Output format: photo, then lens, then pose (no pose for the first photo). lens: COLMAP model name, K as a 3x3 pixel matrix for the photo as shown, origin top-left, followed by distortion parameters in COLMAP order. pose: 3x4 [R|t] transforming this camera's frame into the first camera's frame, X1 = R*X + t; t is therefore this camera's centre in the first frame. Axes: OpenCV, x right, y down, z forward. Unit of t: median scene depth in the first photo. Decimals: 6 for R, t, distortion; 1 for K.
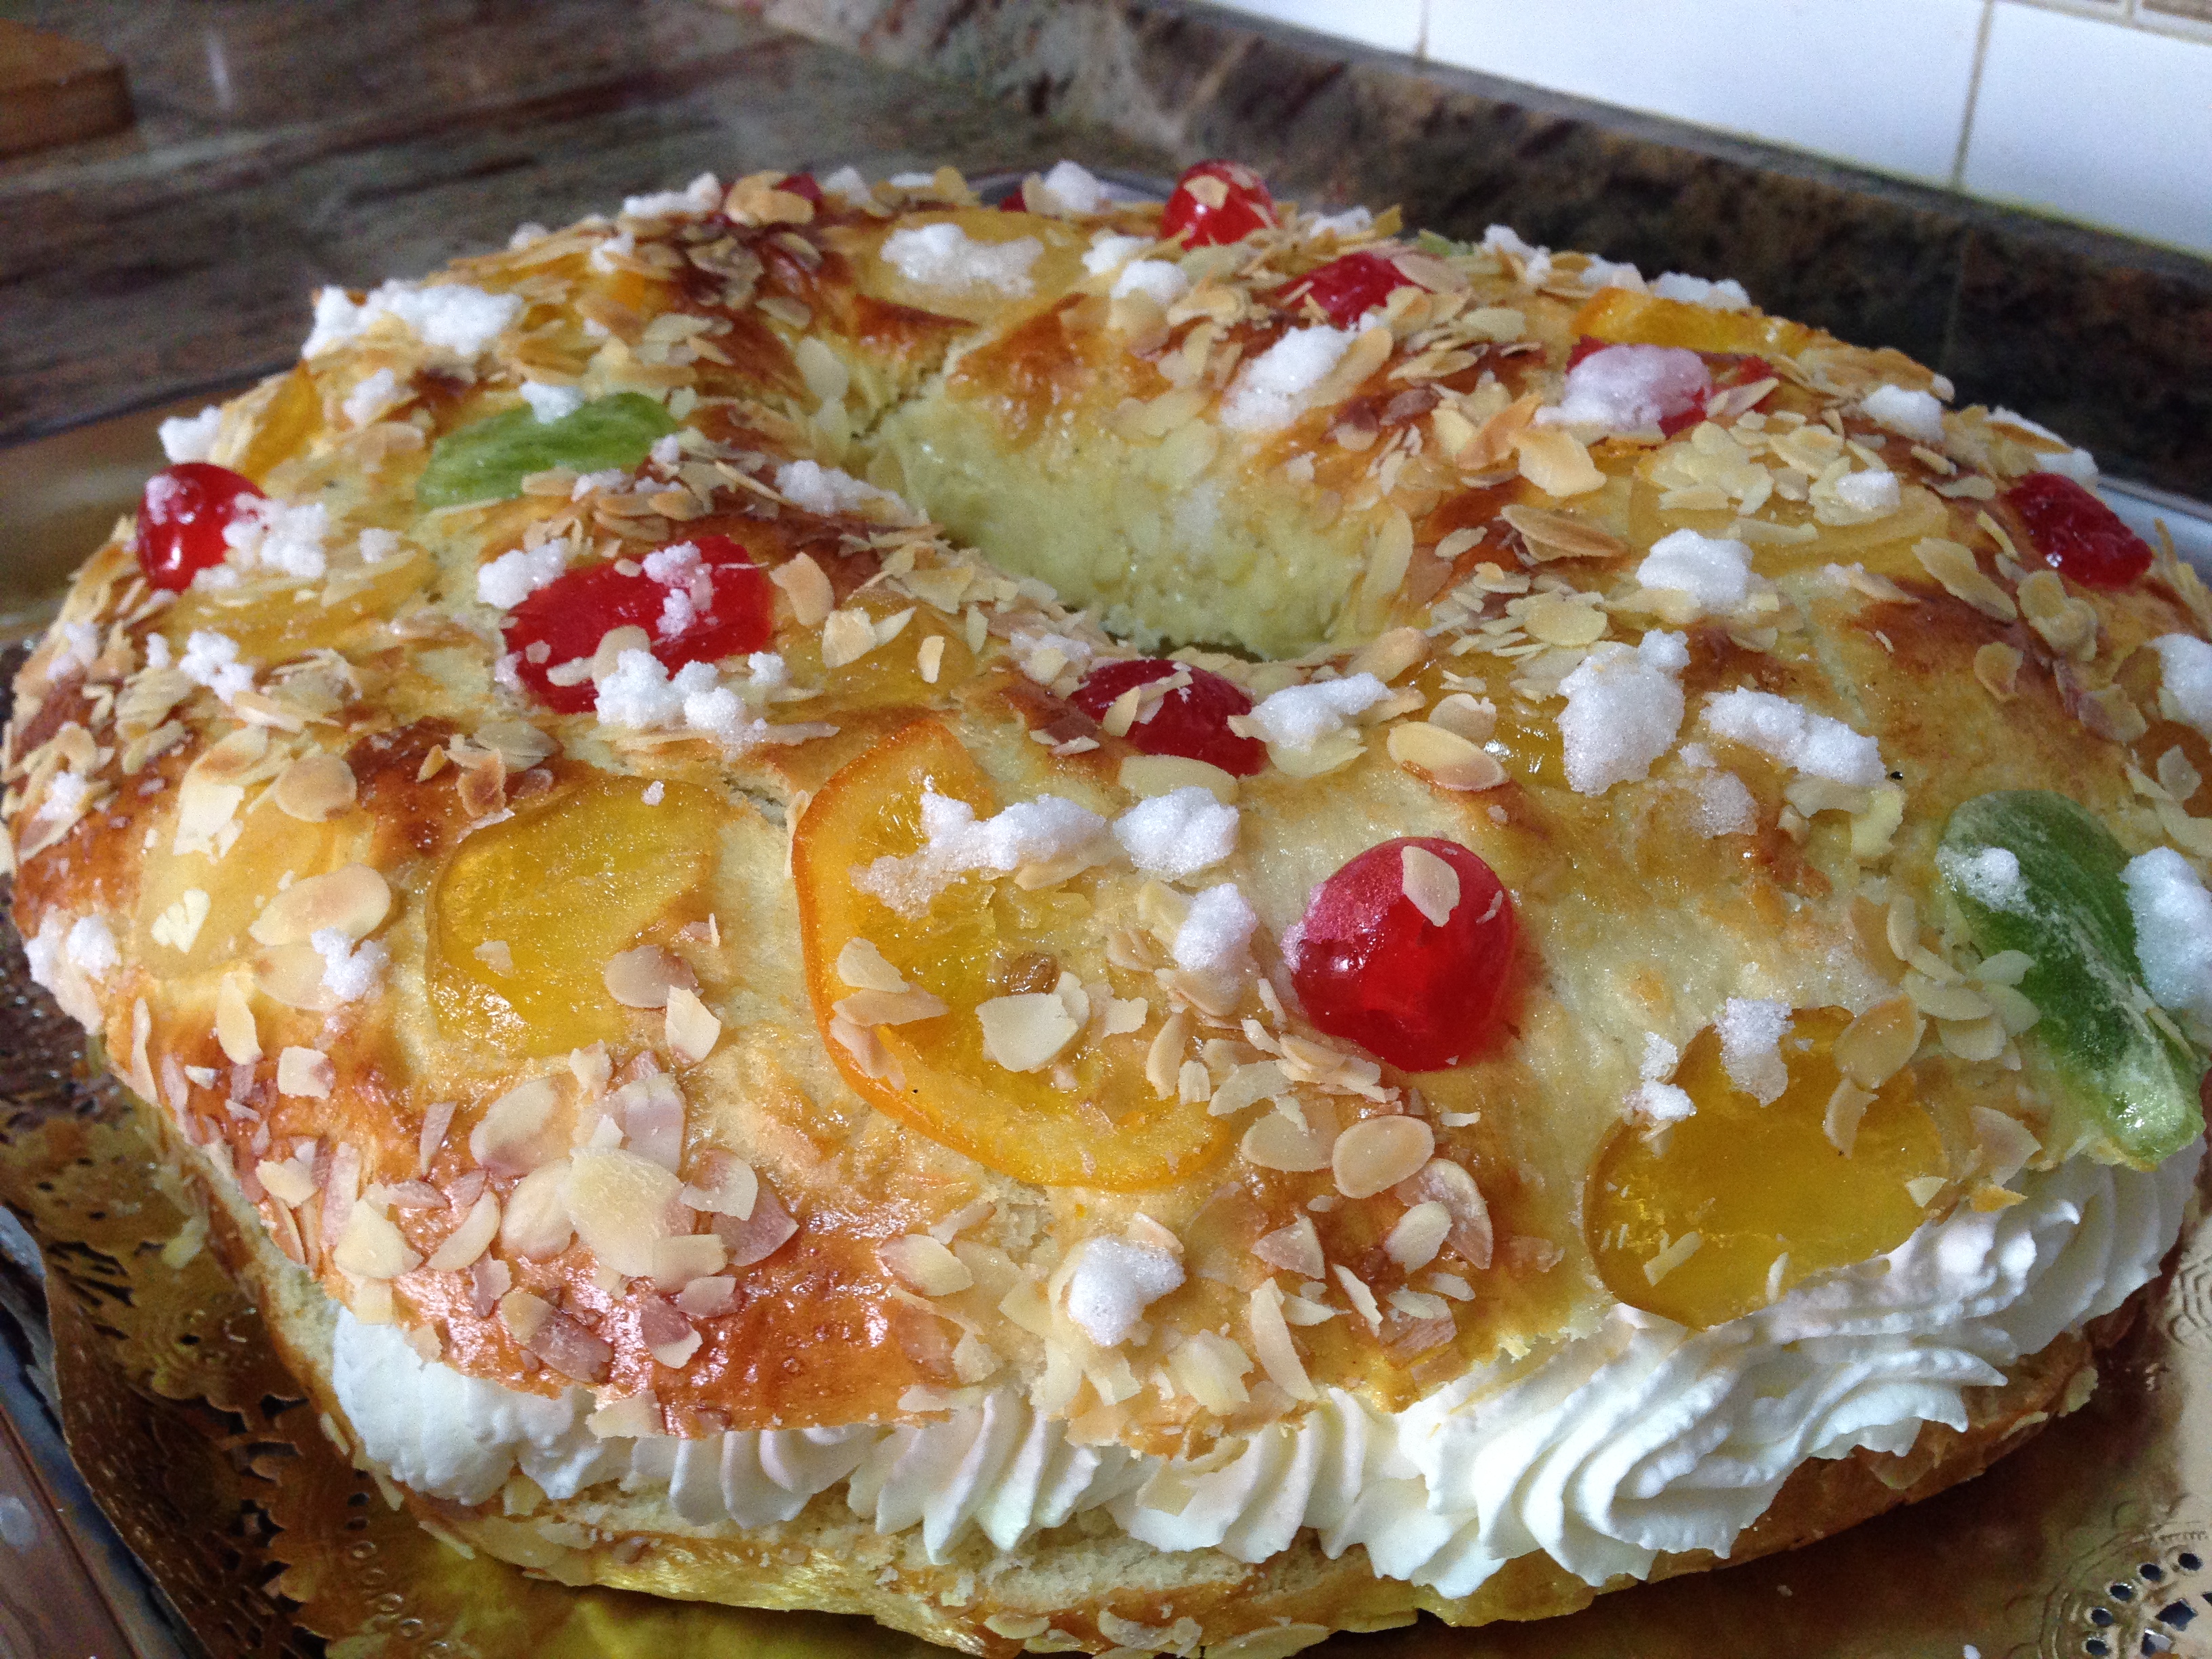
lens RADIAL K [[2048.0, 0, 1114.3], [0, 2048.0, 916.0], [0, 0, 1]] dist [0.151346, -0.285869]
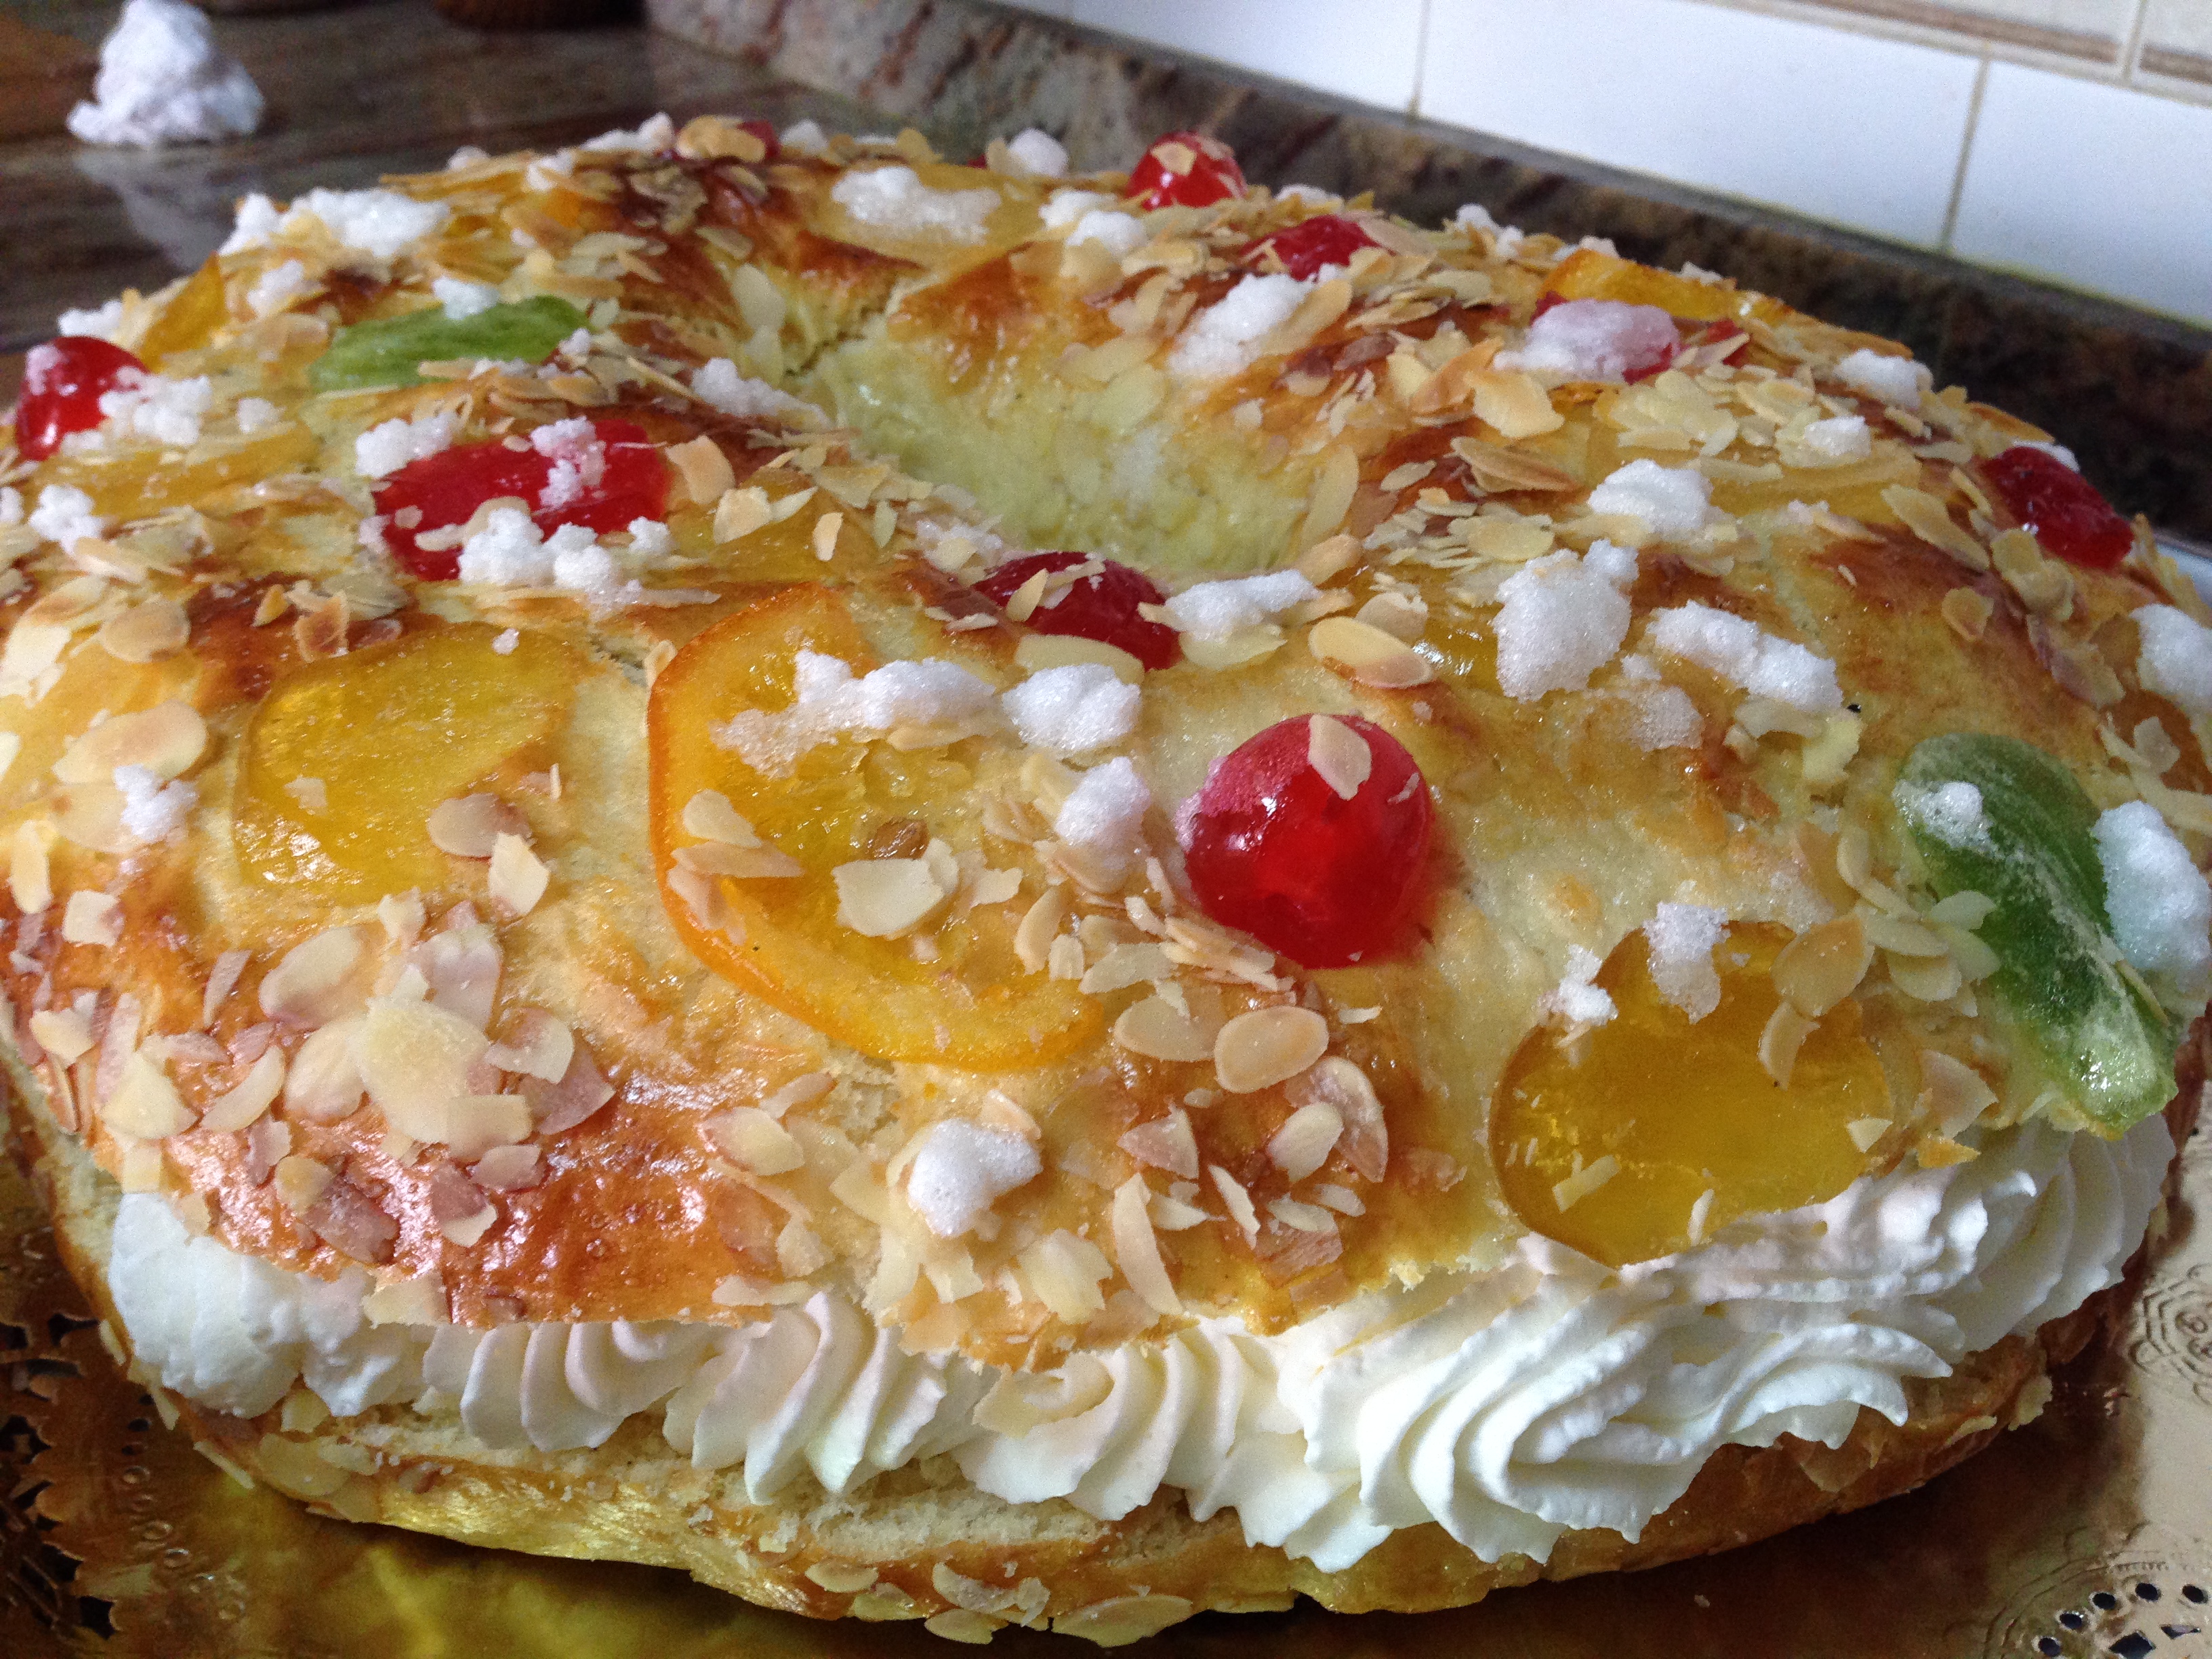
lens RADIAL K [[2048.0, 0, 1114.3], [0, 2048.0, 916.0], [0, 0, 1]] dist [0.151346, -0.285869]
pose [[0.998375, 0.056140, 0.009747, 0.043346], [-0.055444, 0.996594, -0.061043, 0.101659], [-0.013141, 0.060403, 0.998088, 0.086131]]
